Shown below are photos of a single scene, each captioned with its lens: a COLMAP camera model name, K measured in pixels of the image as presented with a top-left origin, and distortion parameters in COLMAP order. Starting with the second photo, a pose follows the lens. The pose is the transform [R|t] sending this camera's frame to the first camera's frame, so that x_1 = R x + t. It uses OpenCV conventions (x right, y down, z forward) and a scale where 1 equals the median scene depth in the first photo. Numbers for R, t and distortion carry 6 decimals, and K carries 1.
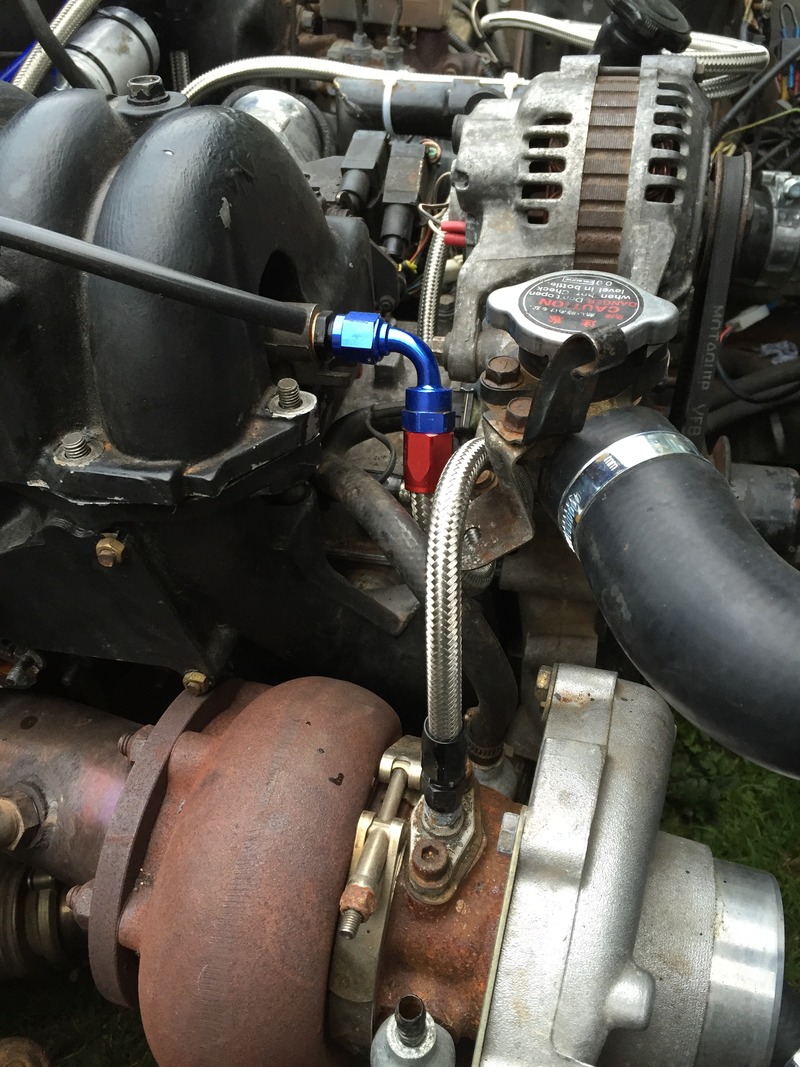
lens RADIAL K [[955.3, 0, 400.0], [0, 955.3, 533.5], [0, 0, 1]] dist [0.101041, -0.220985]
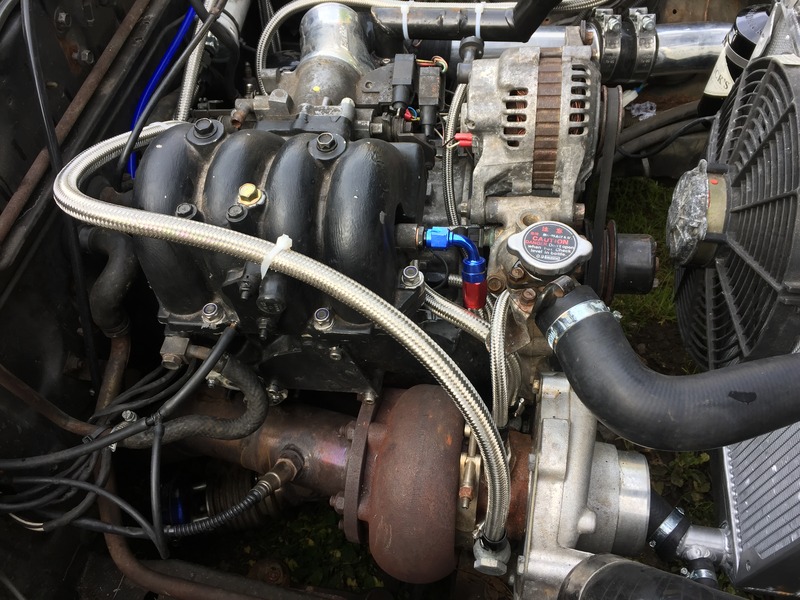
lens RADIAL K [[716.2, 0, 400.0], [0, 716.2, 300.0], [0, 0, 1]] dist [0.101041, -0.220985]
pose [[0.993572, -0.110946, 0.022471, -0.162750], [0.103894, 0.972570, 0.208117, -0.382157], [-0.044944, -0.204445, 0.977846, -0.503968]]
